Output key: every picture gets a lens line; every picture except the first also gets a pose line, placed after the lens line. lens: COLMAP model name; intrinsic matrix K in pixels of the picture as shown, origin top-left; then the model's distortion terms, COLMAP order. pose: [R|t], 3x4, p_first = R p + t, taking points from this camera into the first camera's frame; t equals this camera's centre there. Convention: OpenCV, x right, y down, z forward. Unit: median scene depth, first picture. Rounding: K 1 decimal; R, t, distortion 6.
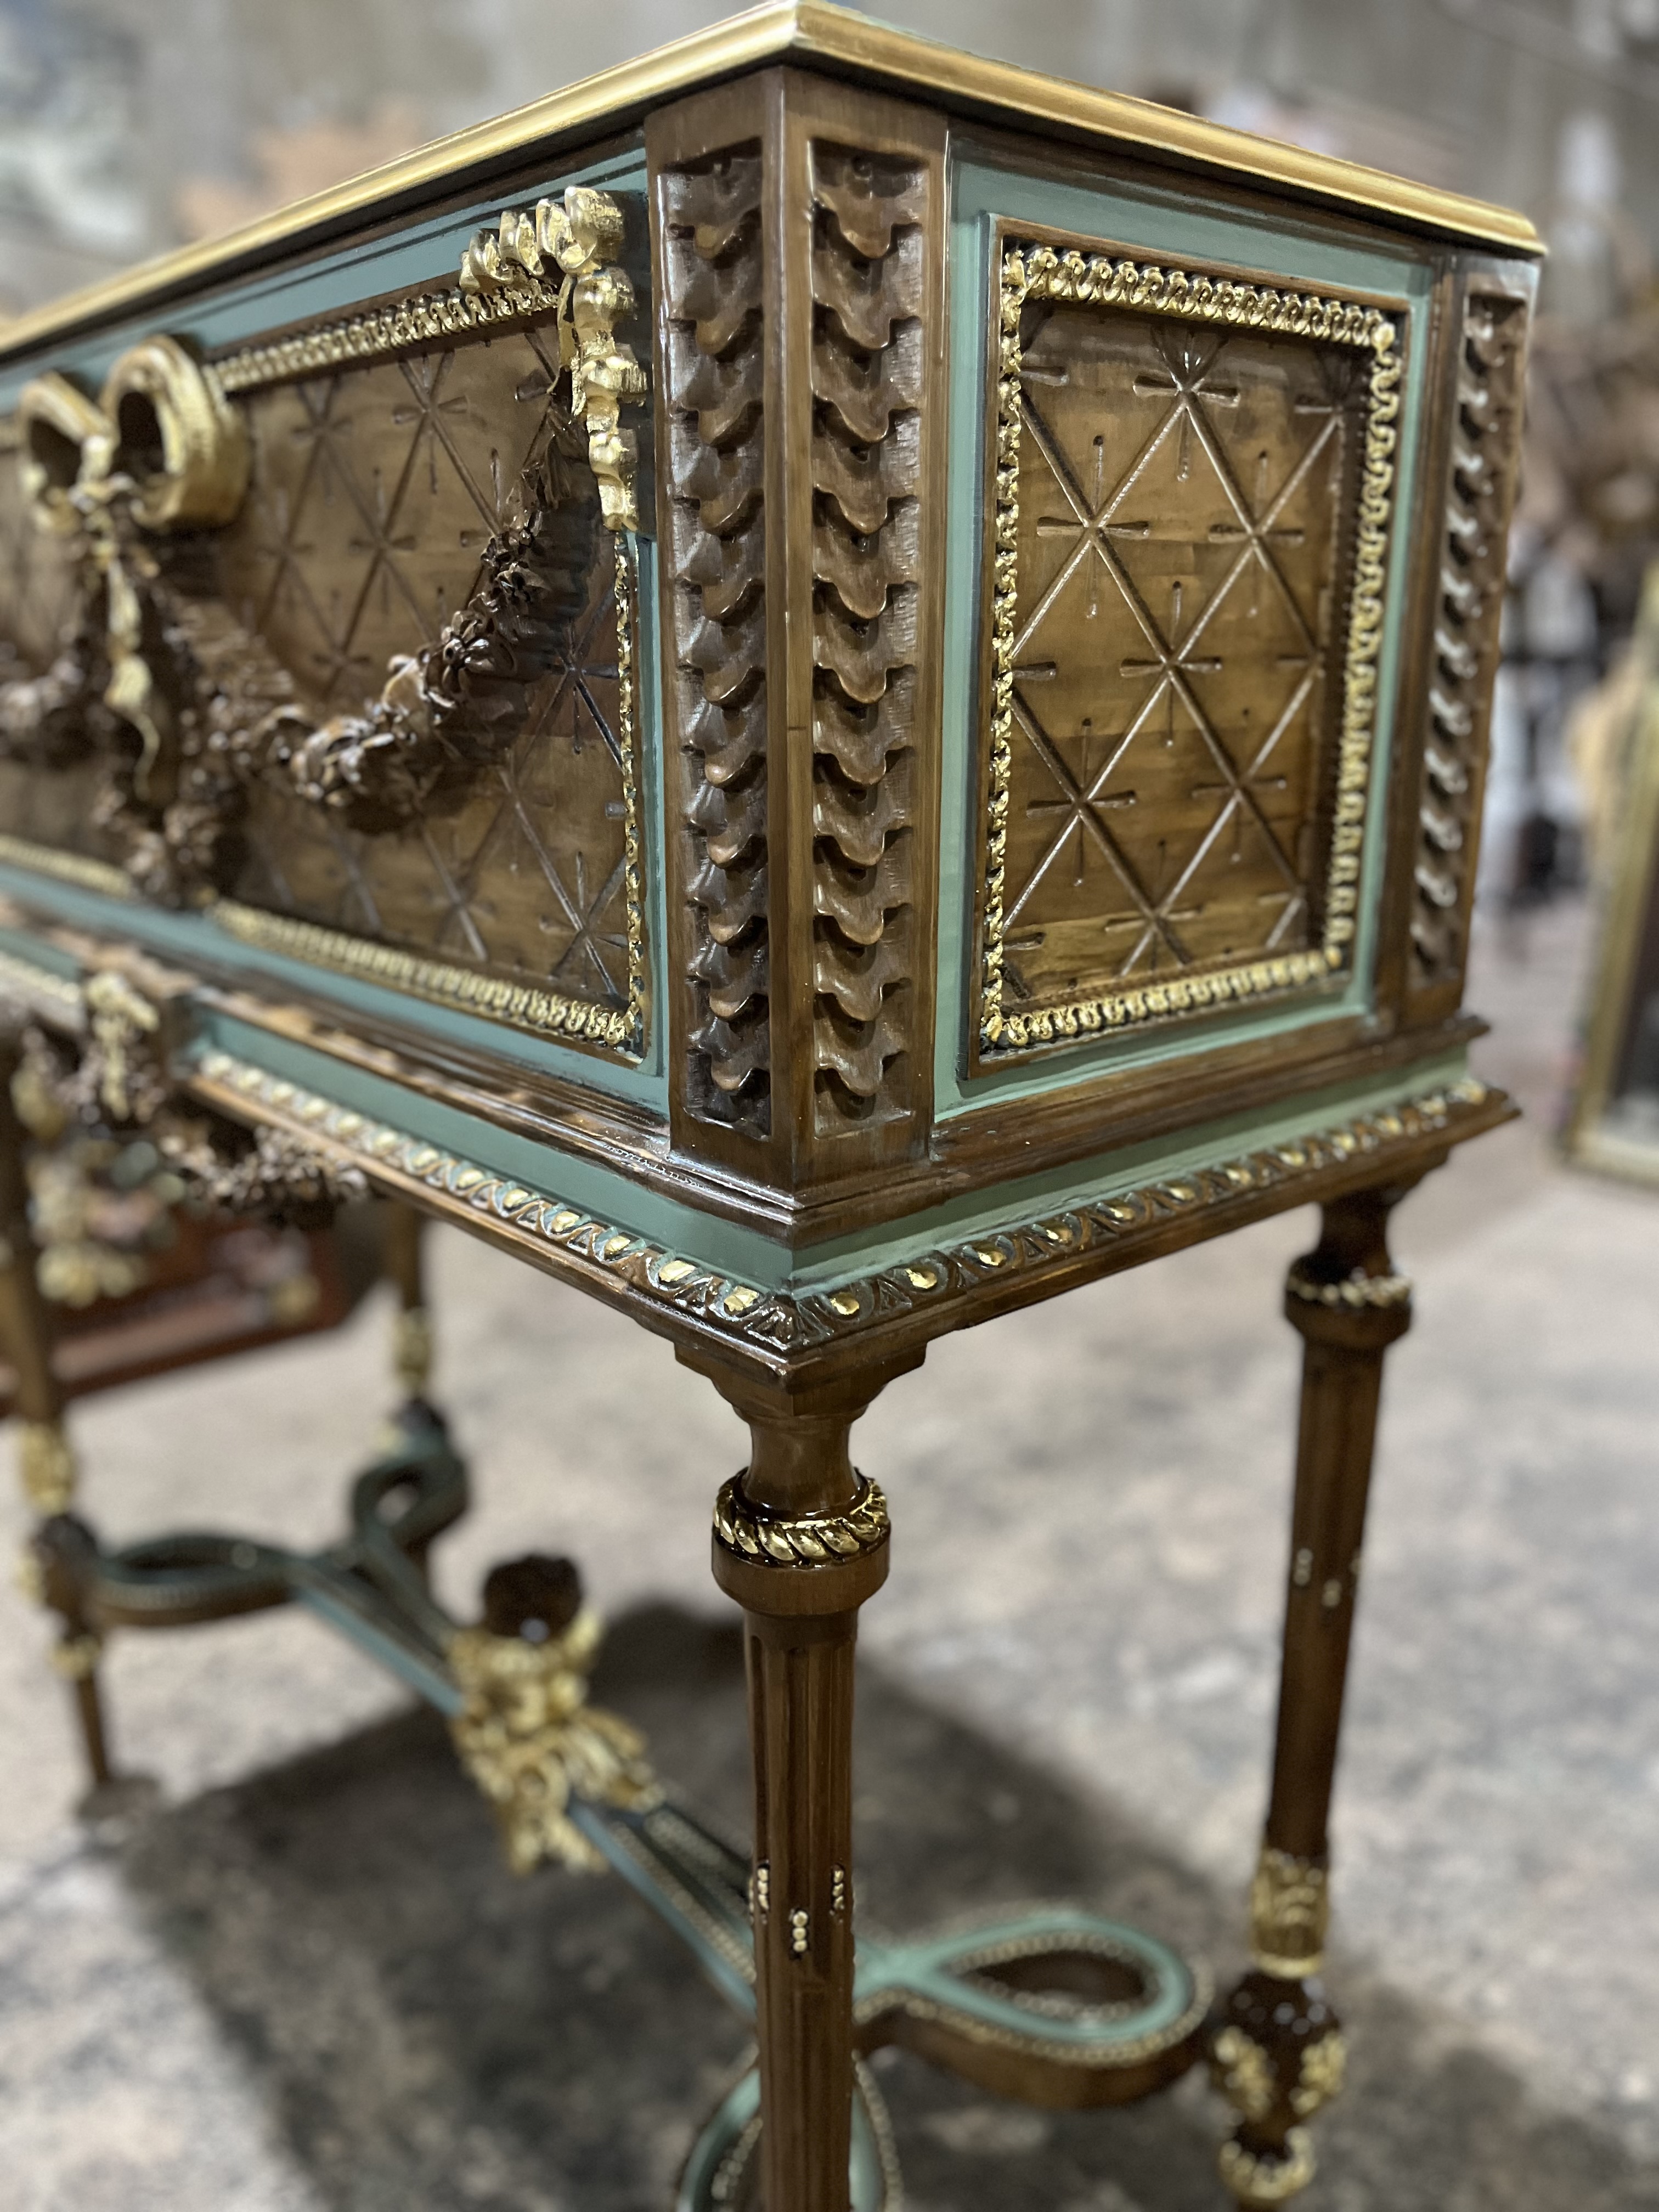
lens RADIAL K [[1705.7, 0, 829.5], [0, 1705.7, 1106.0], [0, 0, 1]] dist [0.006450, -0.006399]
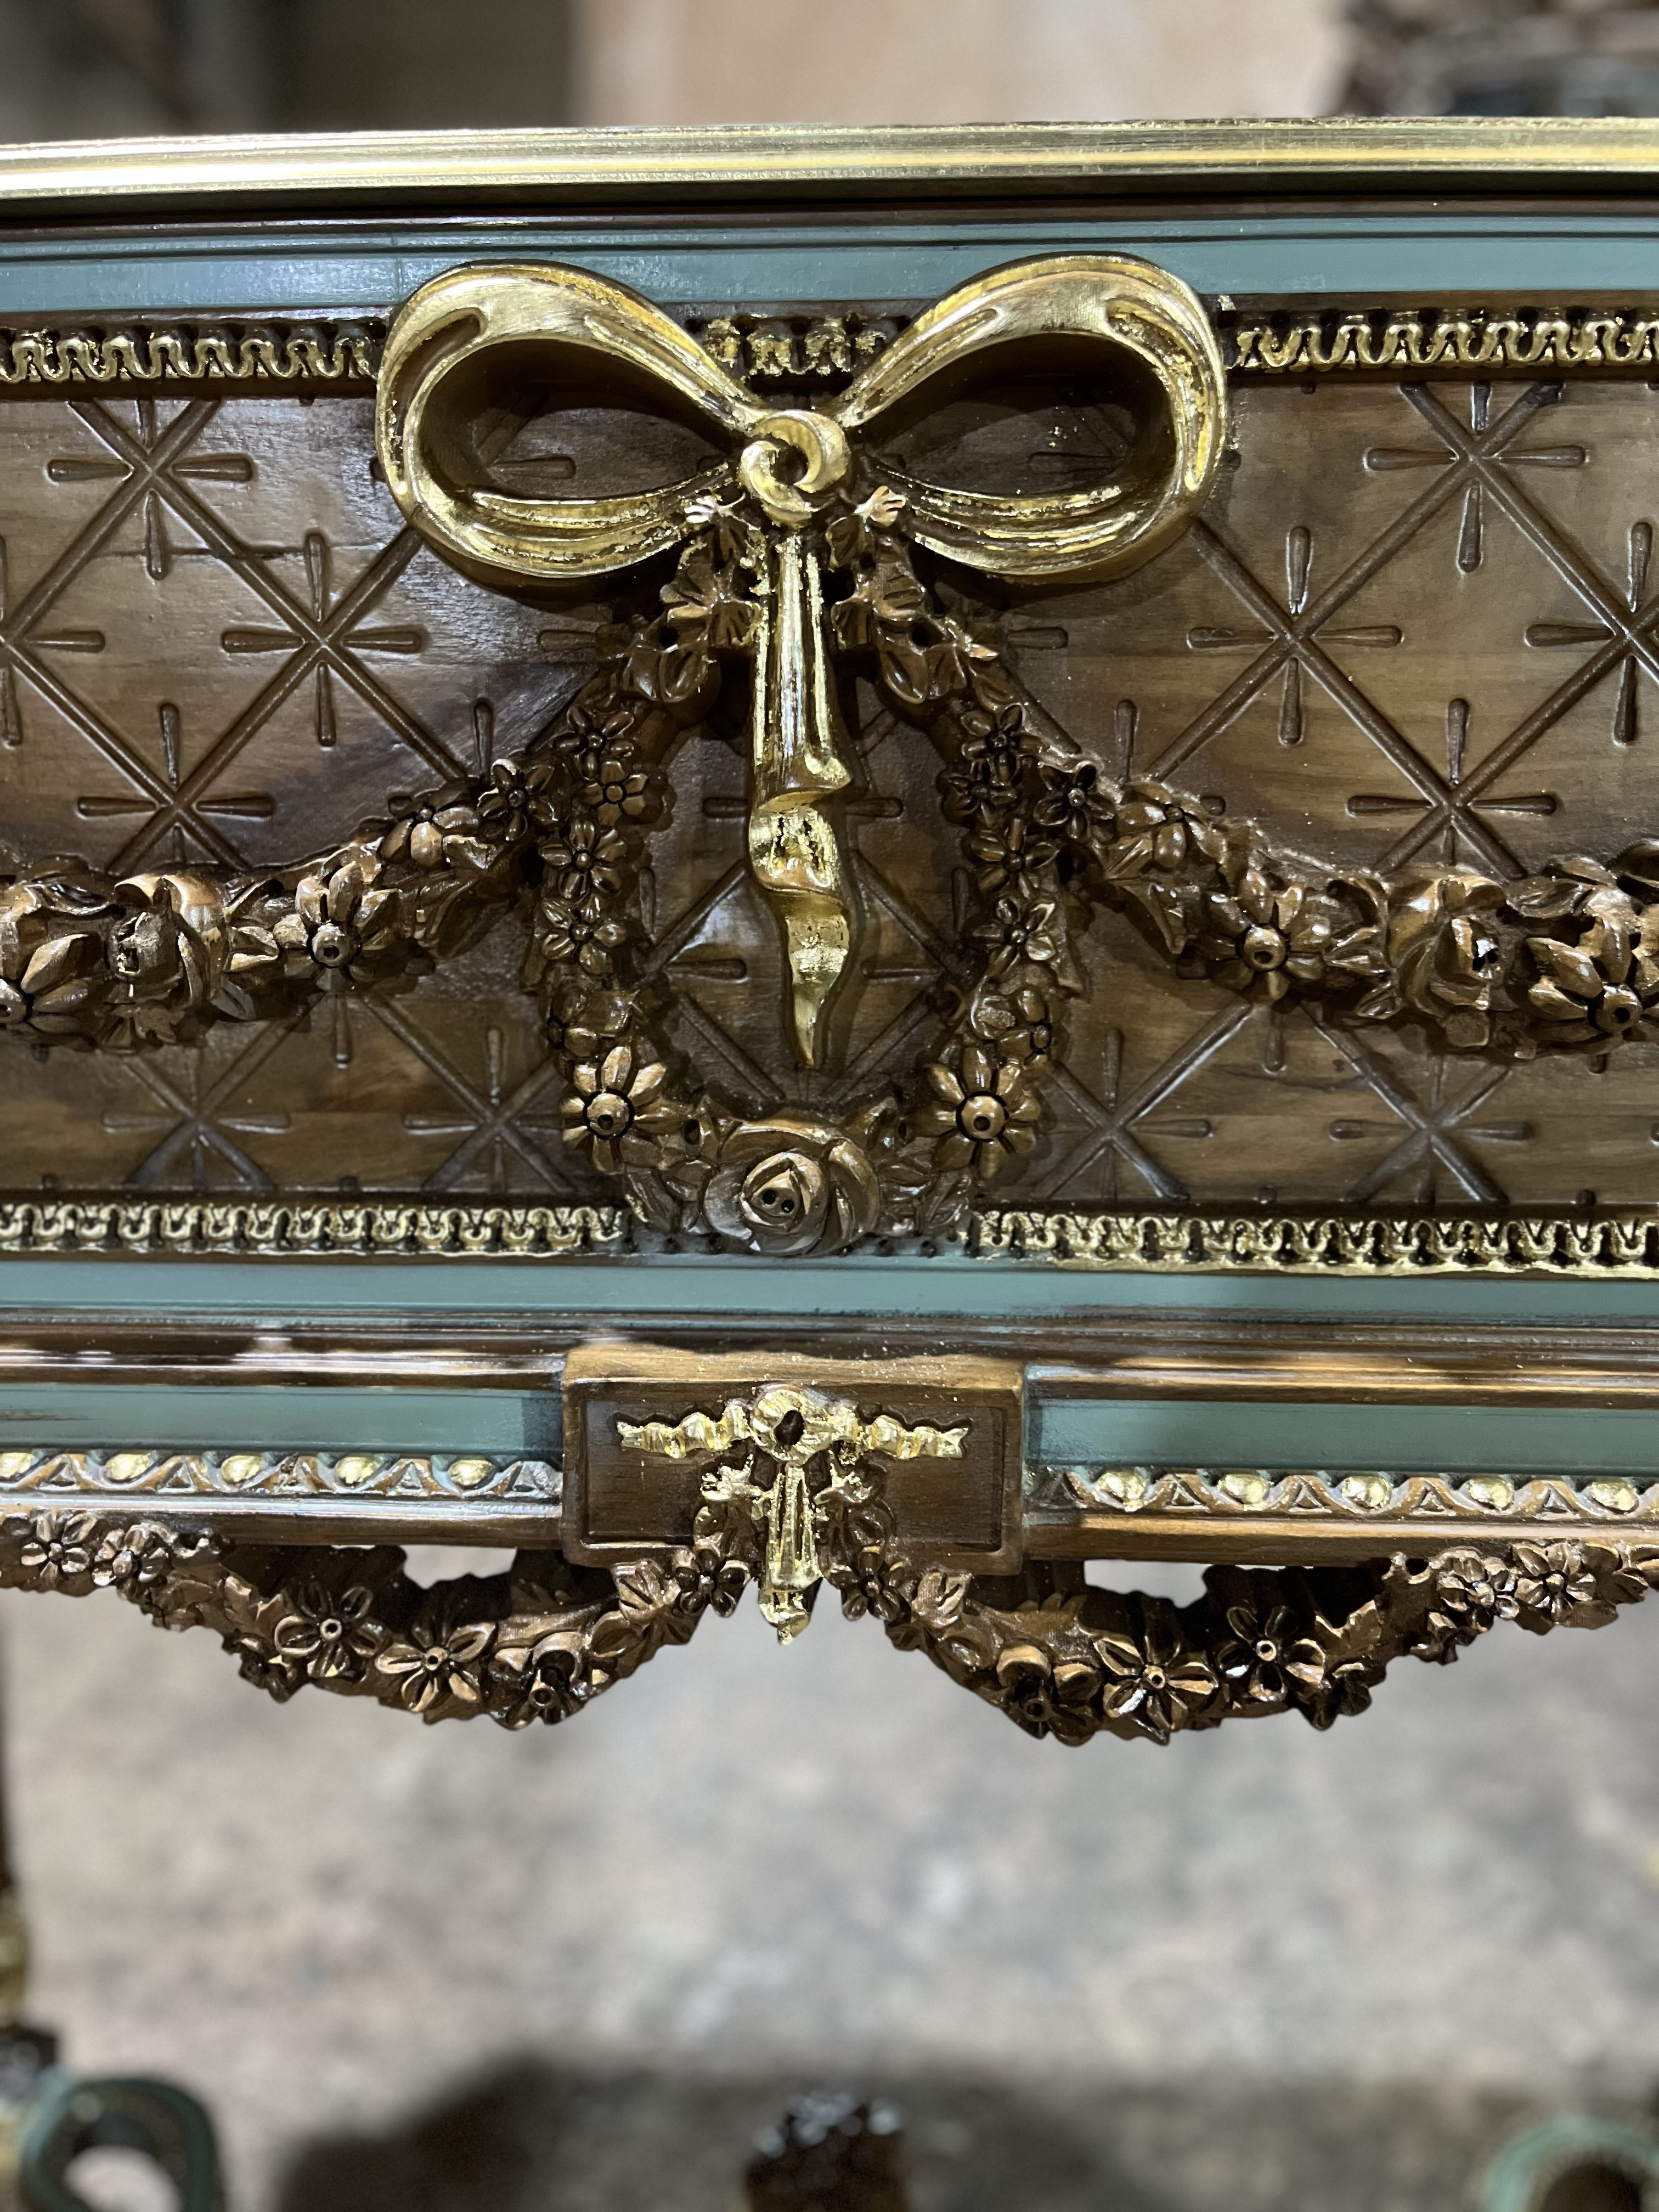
lens RADIAL K [[1726.2, 0, 822.9], [0, 1726.2, 1110.9], [0, 0, 1]] dist [0.011481, 0.000612]
pose [[0.692245, -0.132935, 0.709313, -0.874185], [0.191075, 0.981572, -0.002517, -0.177150], [-0.695907, 0.137274, 0.704889, 0.673065]]
